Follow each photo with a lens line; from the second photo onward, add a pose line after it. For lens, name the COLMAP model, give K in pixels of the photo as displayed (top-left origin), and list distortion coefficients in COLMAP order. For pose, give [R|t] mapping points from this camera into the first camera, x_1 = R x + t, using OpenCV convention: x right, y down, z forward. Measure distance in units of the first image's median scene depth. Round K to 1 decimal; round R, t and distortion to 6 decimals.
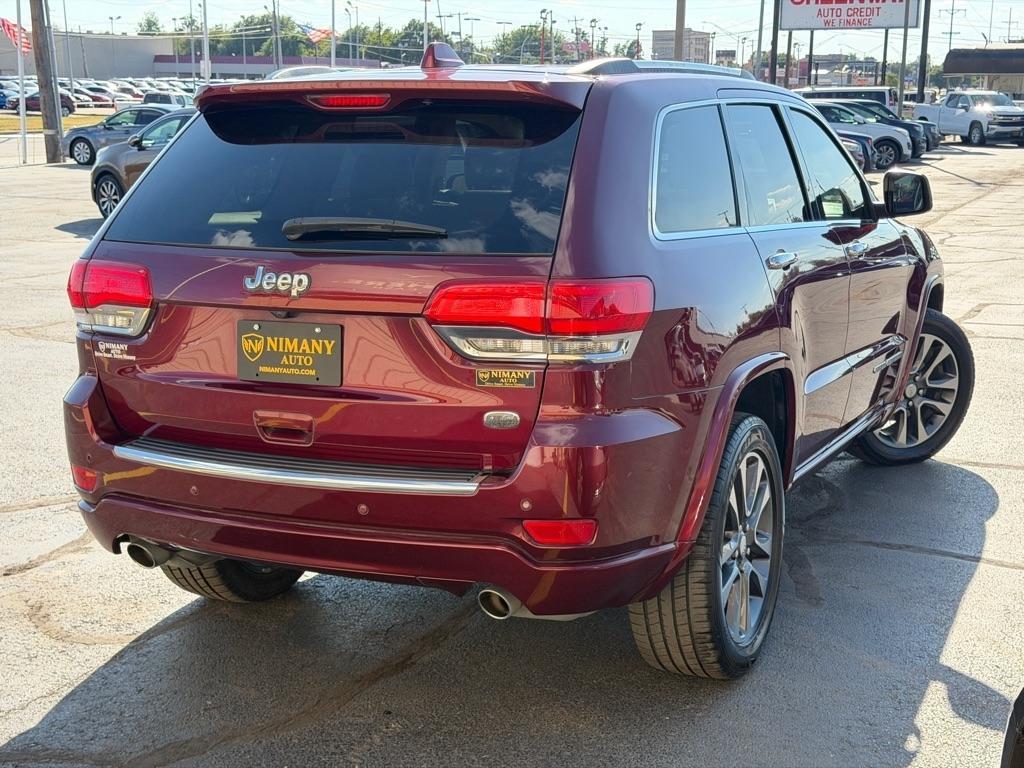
lens RADIAL K [[1418.1, 0, 519.2], [0, 1418.1, 403.2], [0, 0, 1]] dist [0.207369, -0.497557]
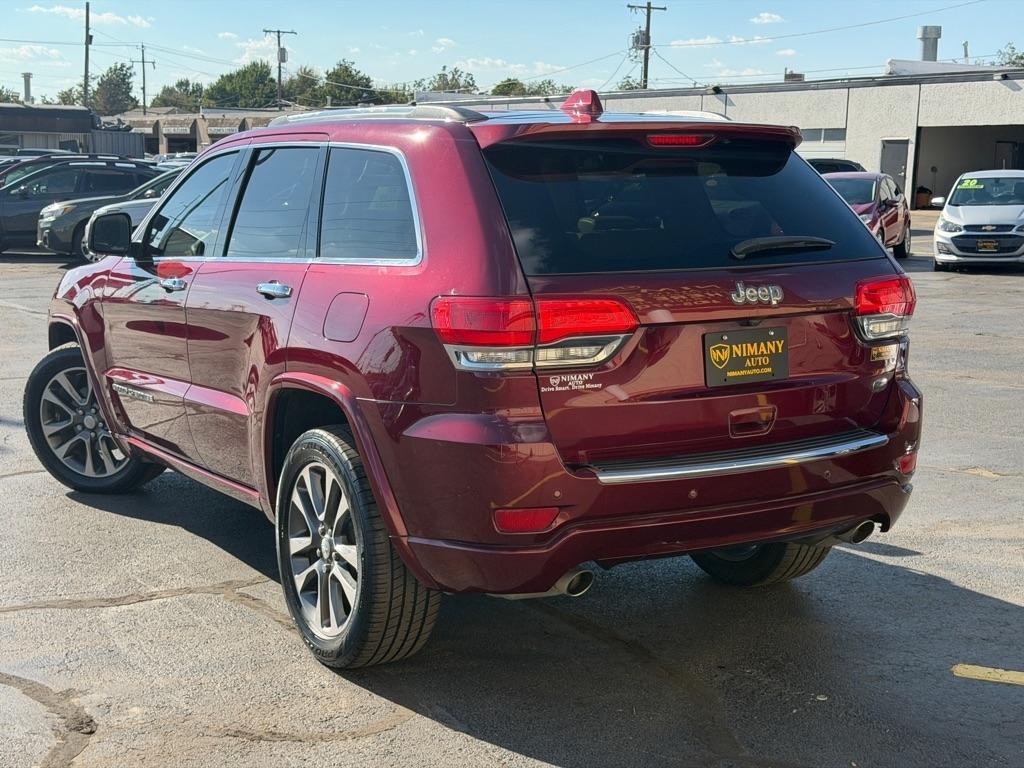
lens RADIAL K [[1418.1, 0, 519.2], [0, 1418.1, 403.2], [0, 0, 1]] dist [0.207369, -0.497557]
pose [[0.531271, -0.130595, 0.837076, -1.230173], [0.147452, 0.987221, 0.060436, -0.094954], [-0.834271, 0.091321, 0.543739, 0.531851]]
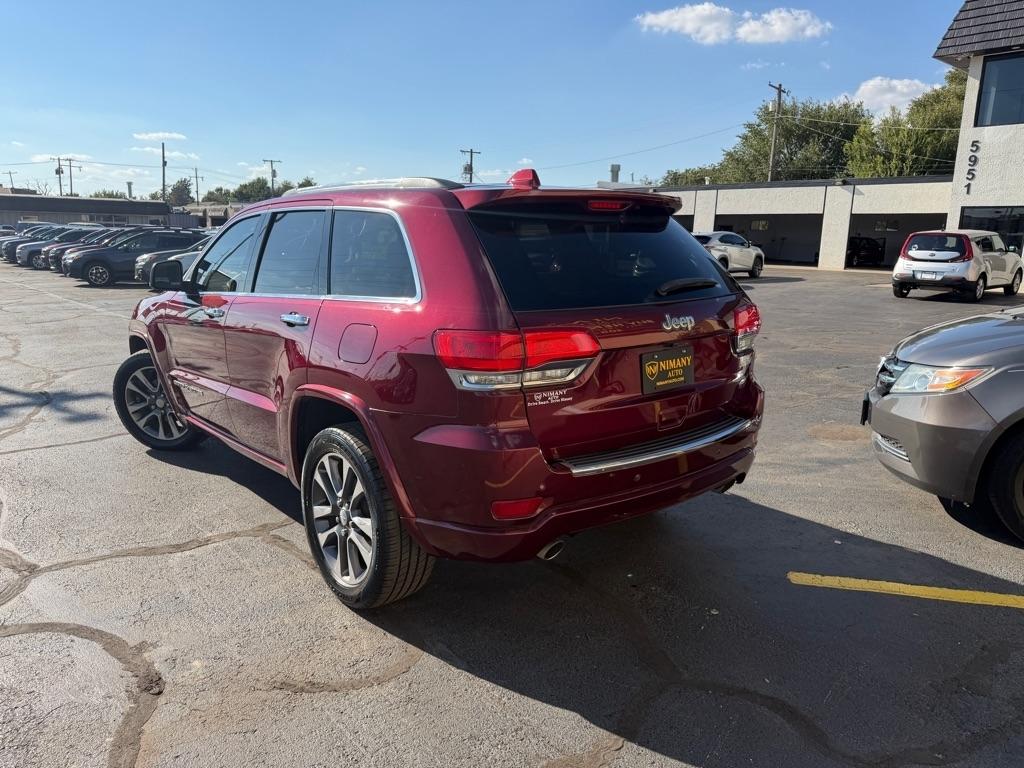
lens RADIAL K [[717.4, 0, 511.2], [0, 717.4, 394.1], [0, 0, 1]] dist [0.169177, -0.333129]
pose [[0.405030, -0.186369, 0.895107, -0.931480], [0.157677, 0.978575, 0.132400, -0.139137], [-0.900604, 0.087512, 0.425739, 0.825380]]
